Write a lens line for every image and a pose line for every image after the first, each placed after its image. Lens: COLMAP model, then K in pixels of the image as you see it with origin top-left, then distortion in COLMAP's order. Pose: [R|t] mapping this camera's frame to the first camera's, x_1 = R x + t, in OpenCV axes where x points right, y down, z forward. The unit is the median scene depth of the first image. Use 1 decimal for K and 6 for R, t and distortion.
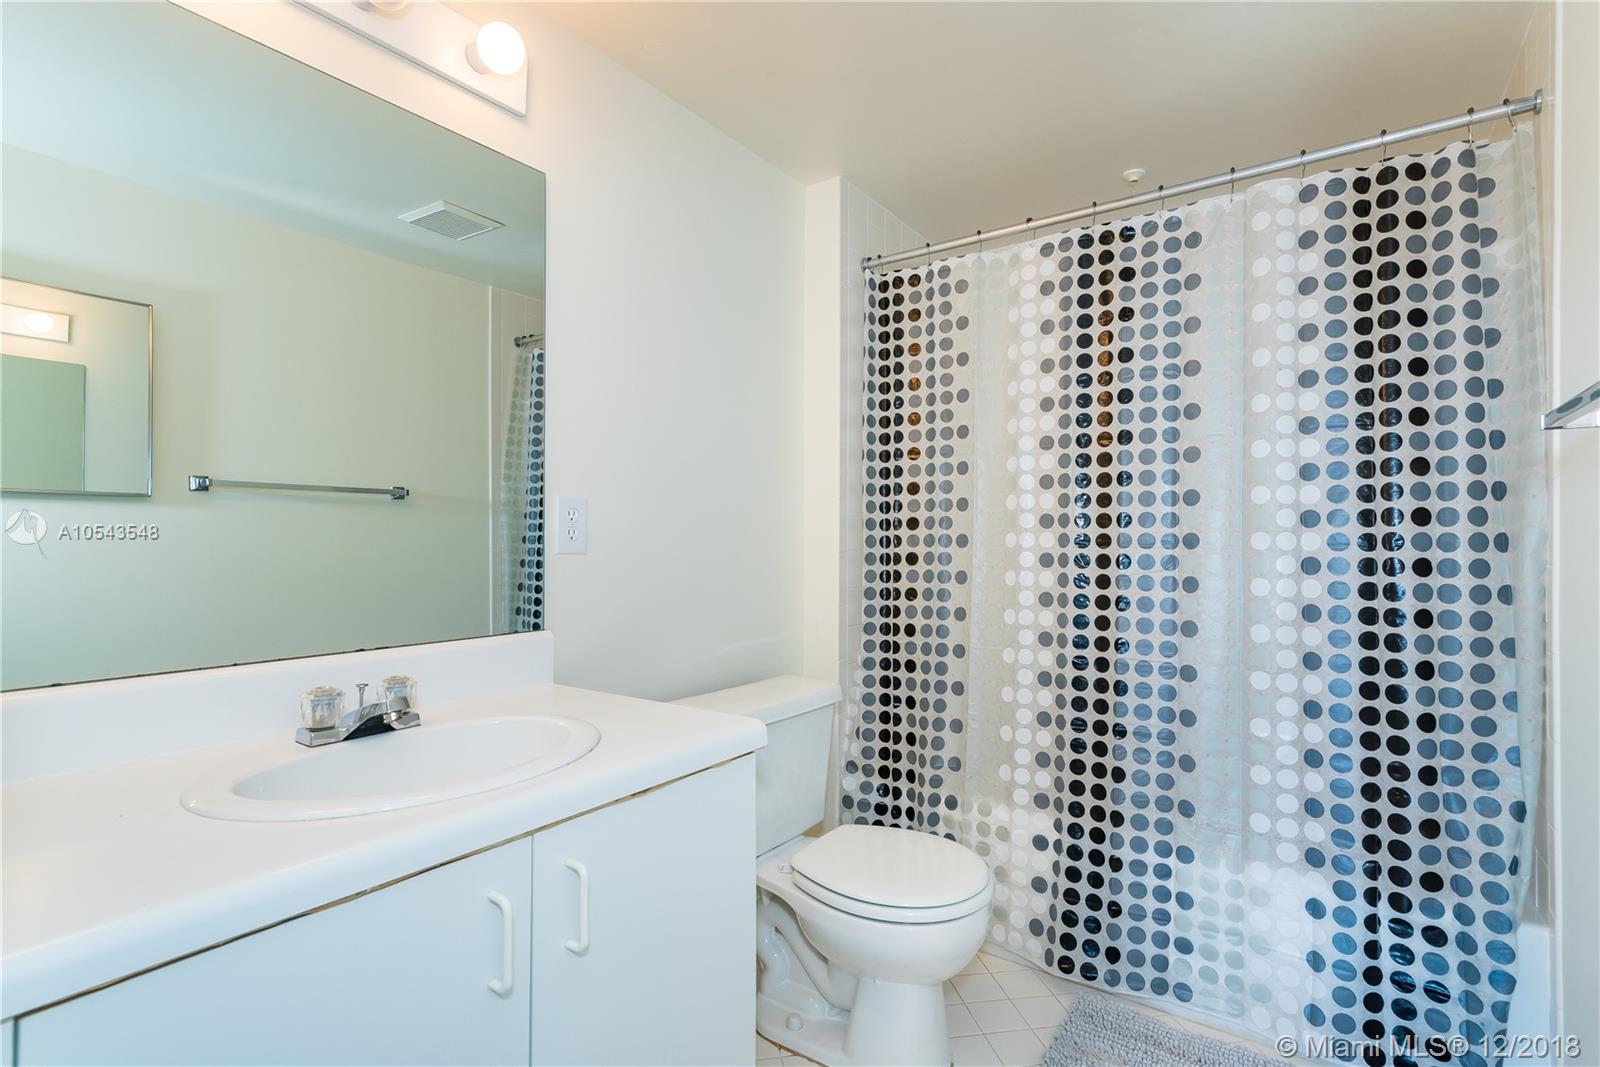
lens RADIAL K [[770.4, 0, 796.5], [0, 770.4, 532.7], [0, 0, 1]] dist [-0.003281, 0.000524]
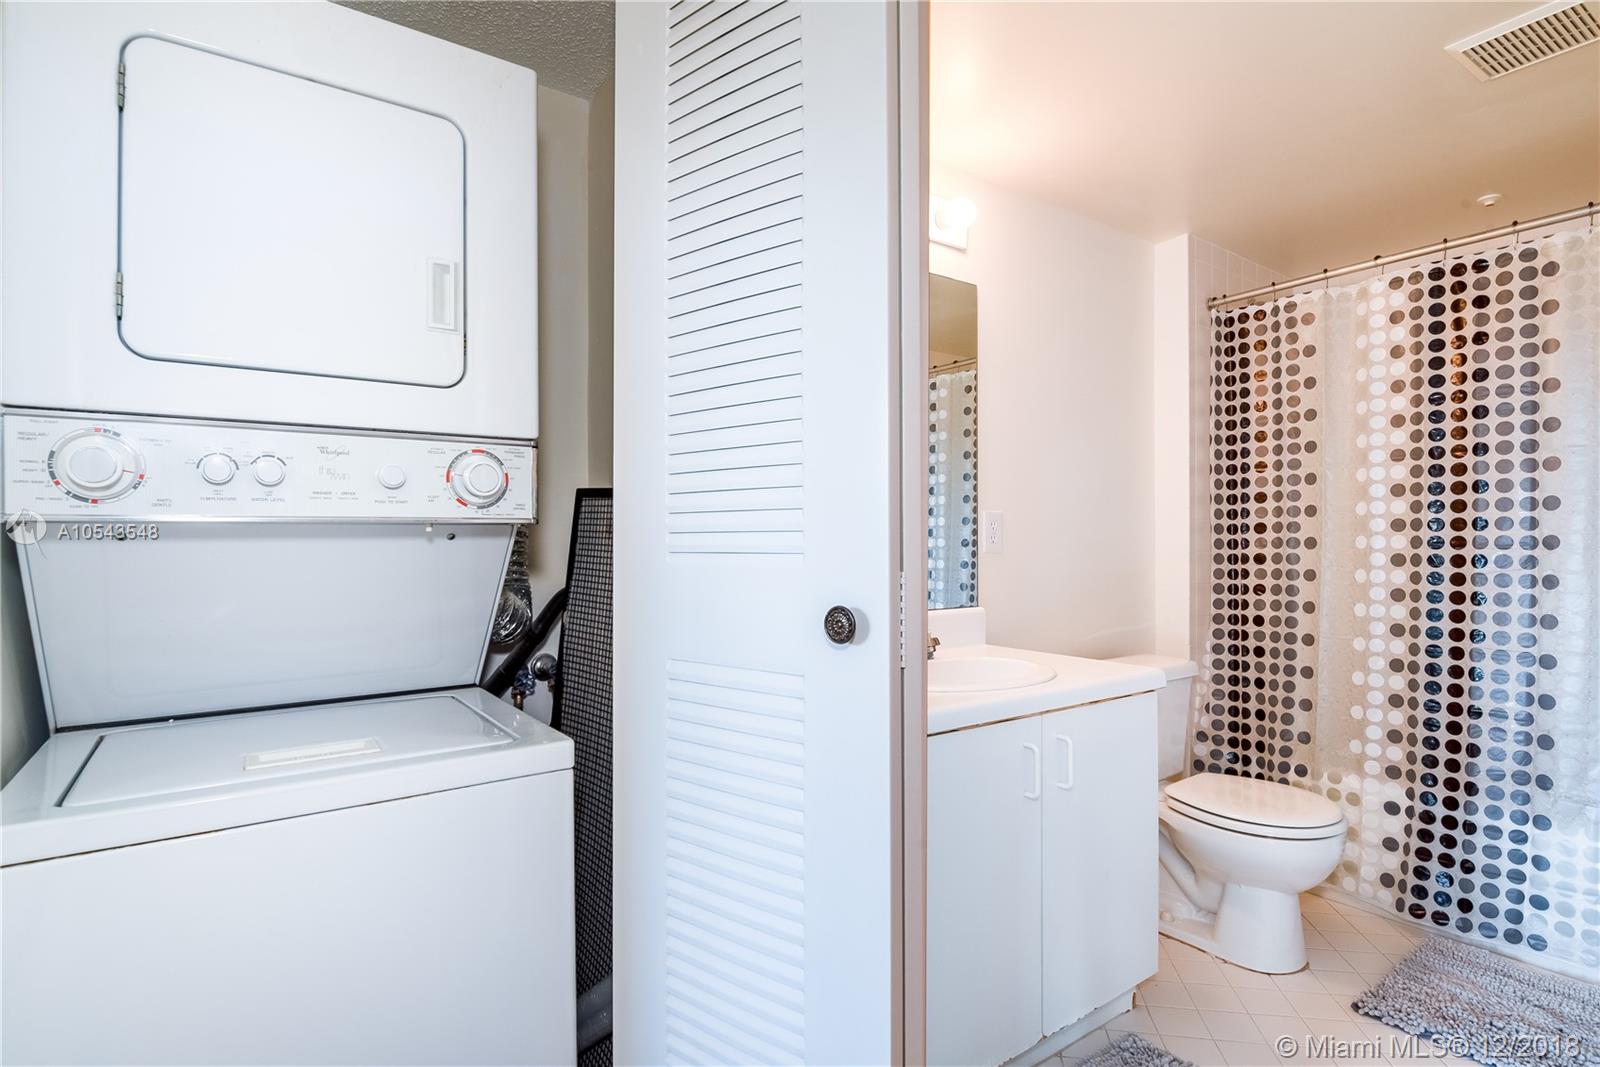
lens RADIAL K [[776.9, 0, 801.1], [0, 776.9, 537.1], [0, 0, 1]] dist [-0.013741, -0.005612]
pose [[0.940310, -0.005253, -0.340279, -0.117136], [0.005558, 0.999985, -0.000079, -0.002636], [0.340275, -0.001817, 0.940324, -0.364665]]
